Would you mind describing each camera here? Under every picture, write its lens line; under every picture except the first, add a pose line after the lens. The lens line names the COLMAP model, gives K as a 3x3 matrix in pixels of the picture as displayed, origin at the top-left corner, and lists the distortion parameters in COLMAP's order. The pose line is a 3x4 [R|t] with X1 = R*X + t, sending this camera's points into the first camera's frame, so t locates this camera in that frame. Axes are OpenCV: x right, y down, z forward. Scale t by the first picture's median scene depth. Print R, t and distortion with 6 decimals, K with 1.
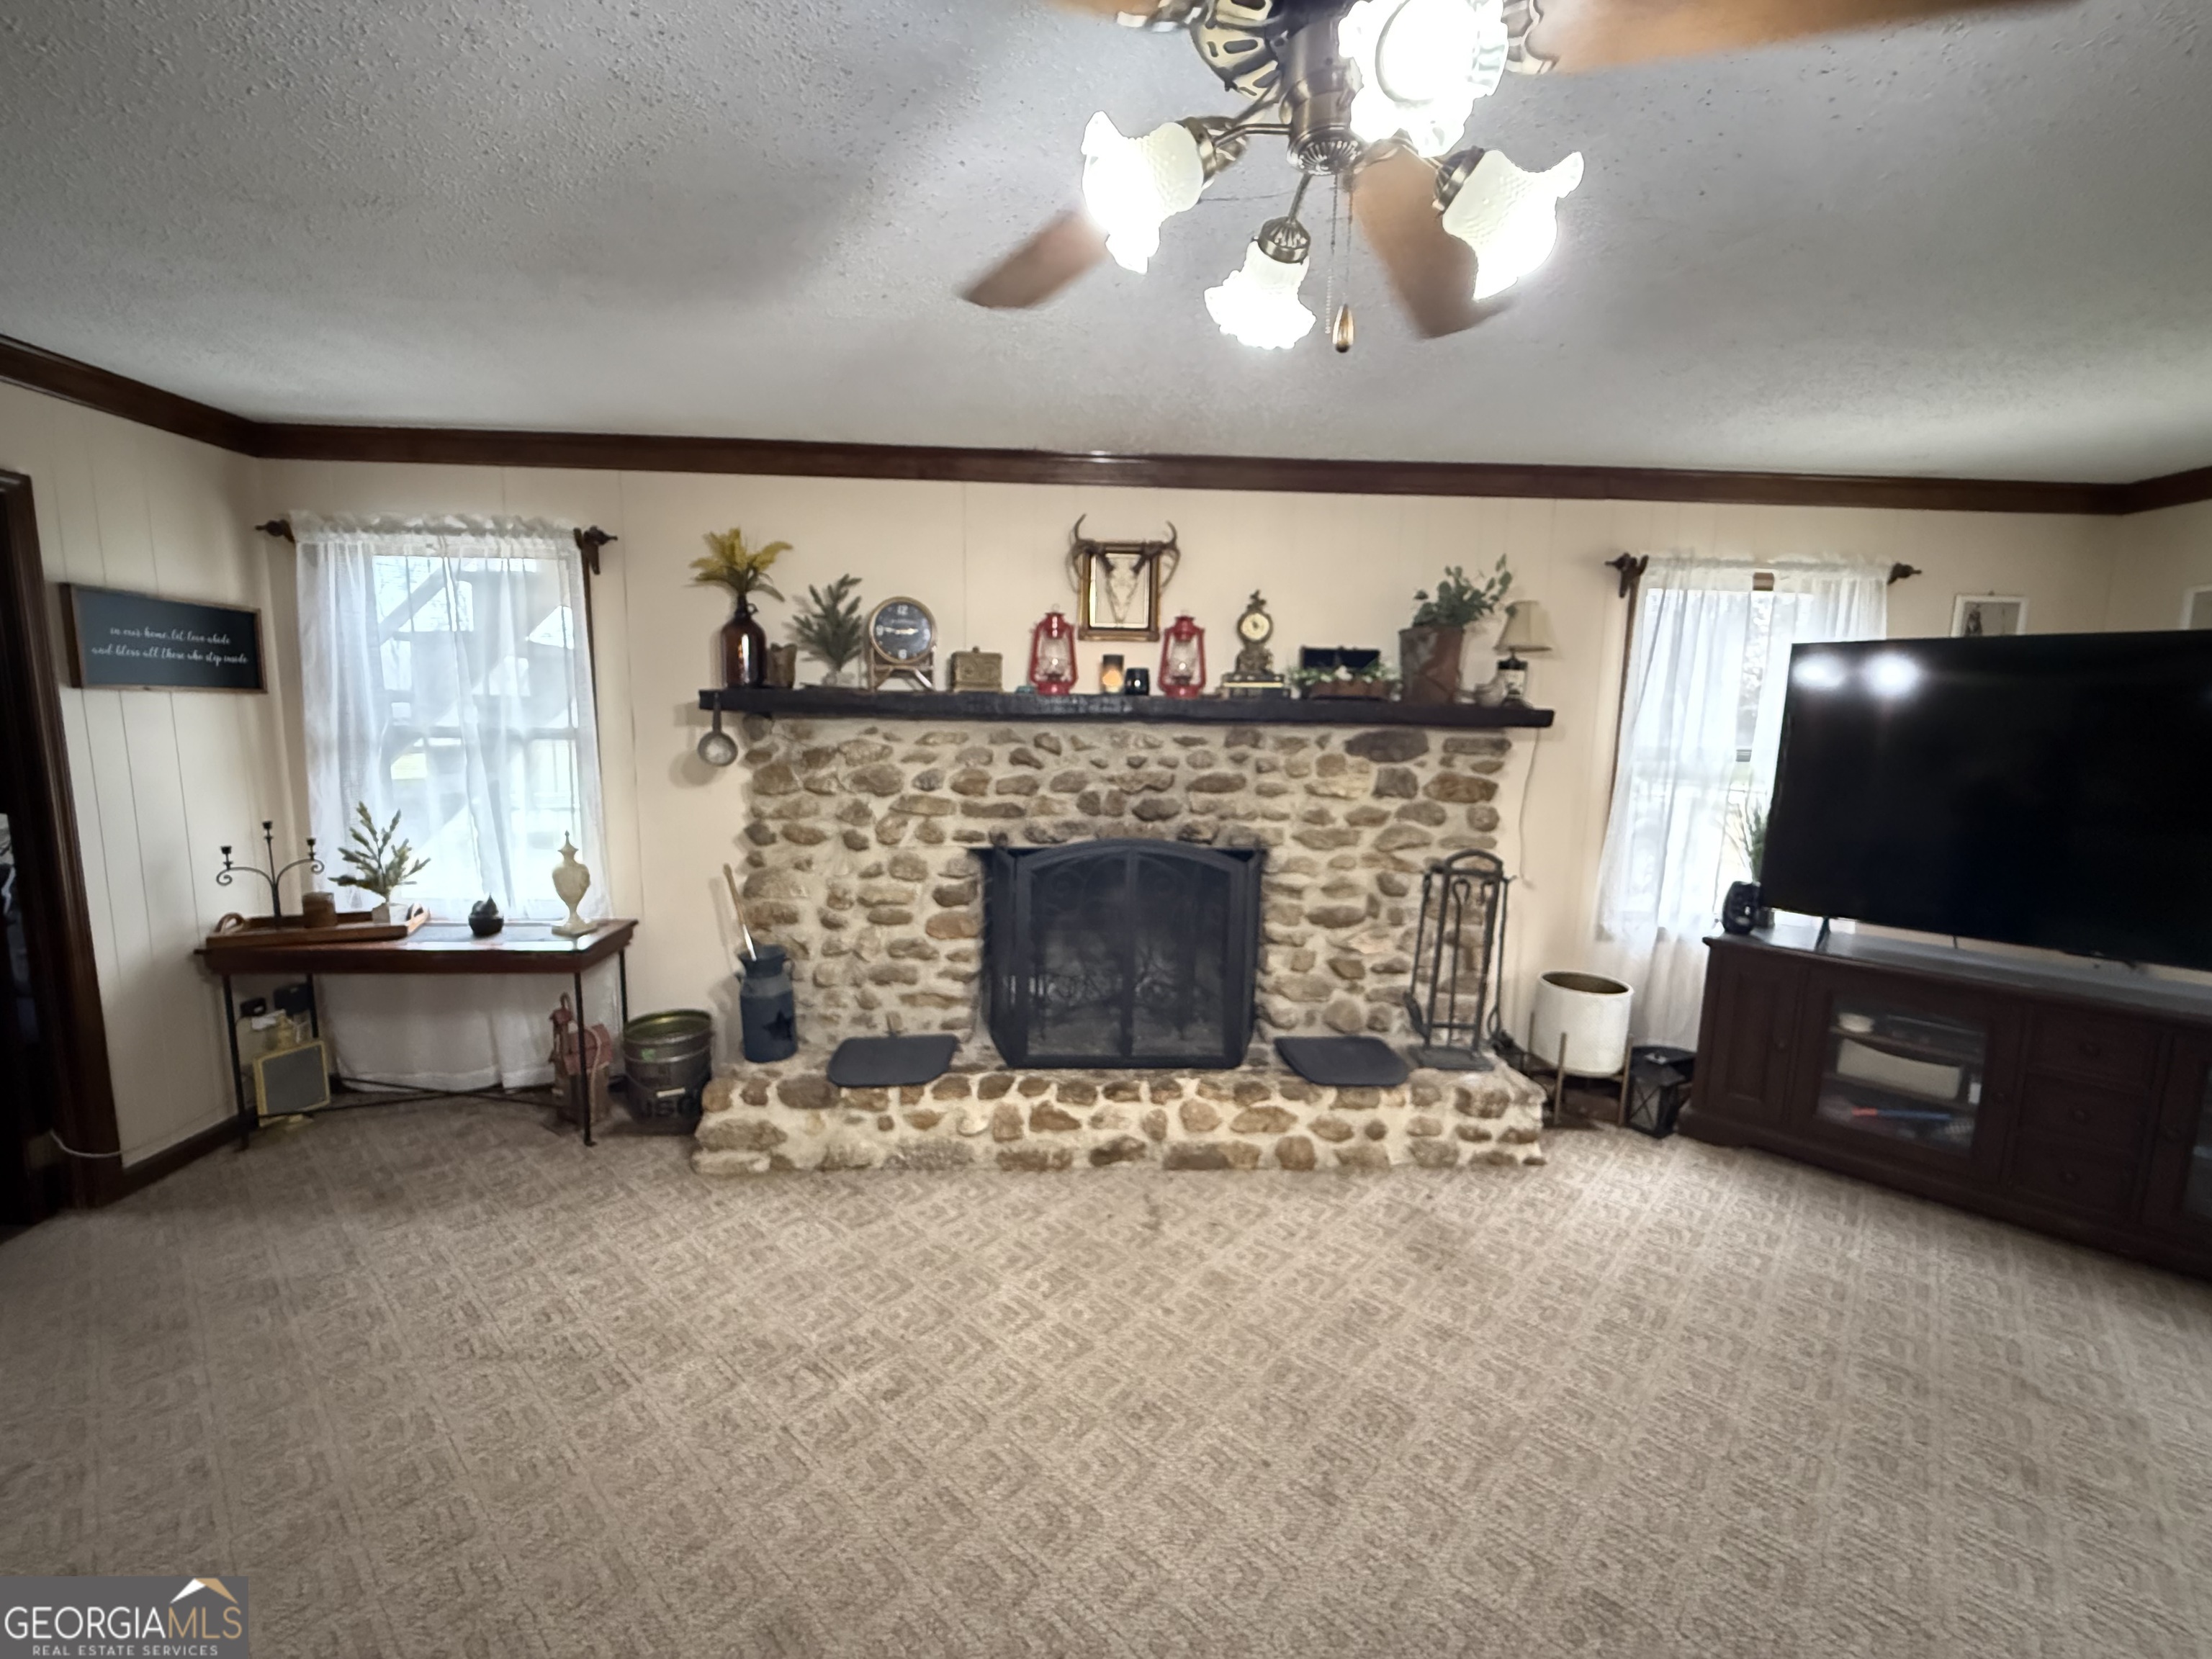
lens RADIAL K [[879.6, 0, 1108.5], [0, 879.6, 833.5], [0, 0, 1]] dist [-0.000263, 0.000102]
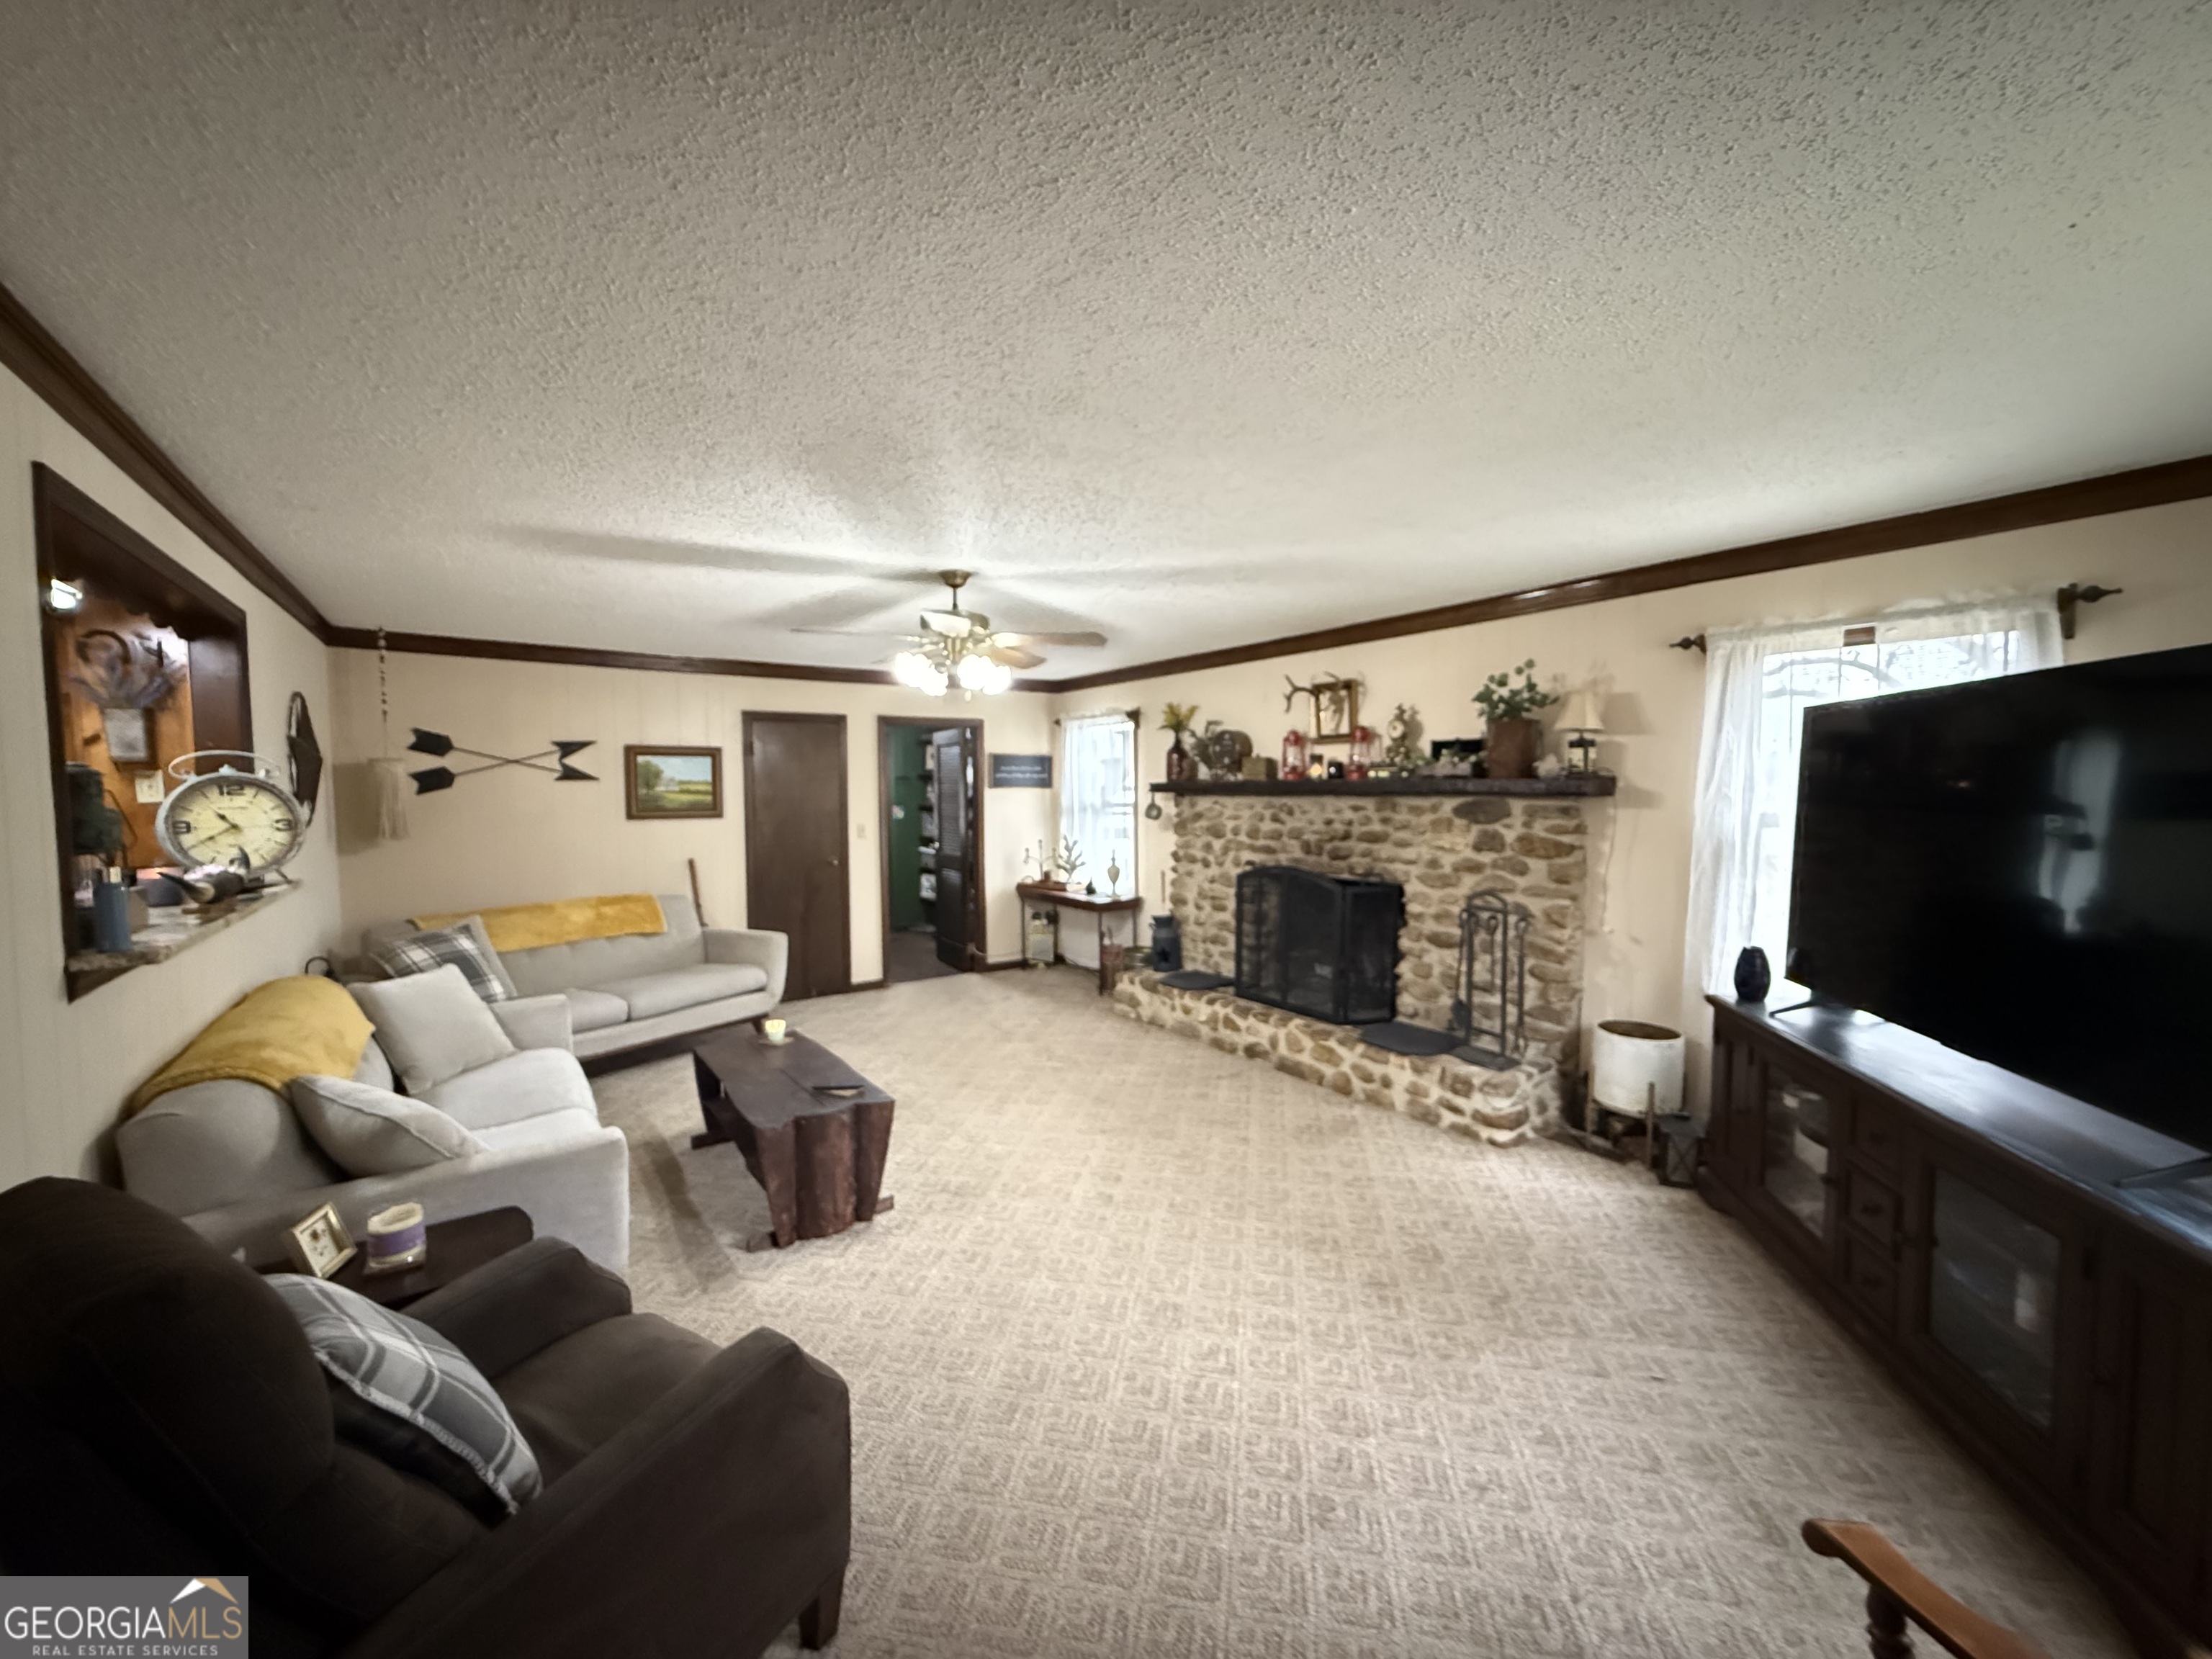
lens RADIAL K [[879.6, 0, 1092.8], [0, 879.6, 837.0], [0, 0, 1]] dist [-0.000263, 0.000102]
pose [[0.521352, 0.026344, -0.852935, 1.140726], [-0.090797, 0.995562, -0.024750, 0.022169], [0.848497, 0.090347, 0.521430, -0.158209]]
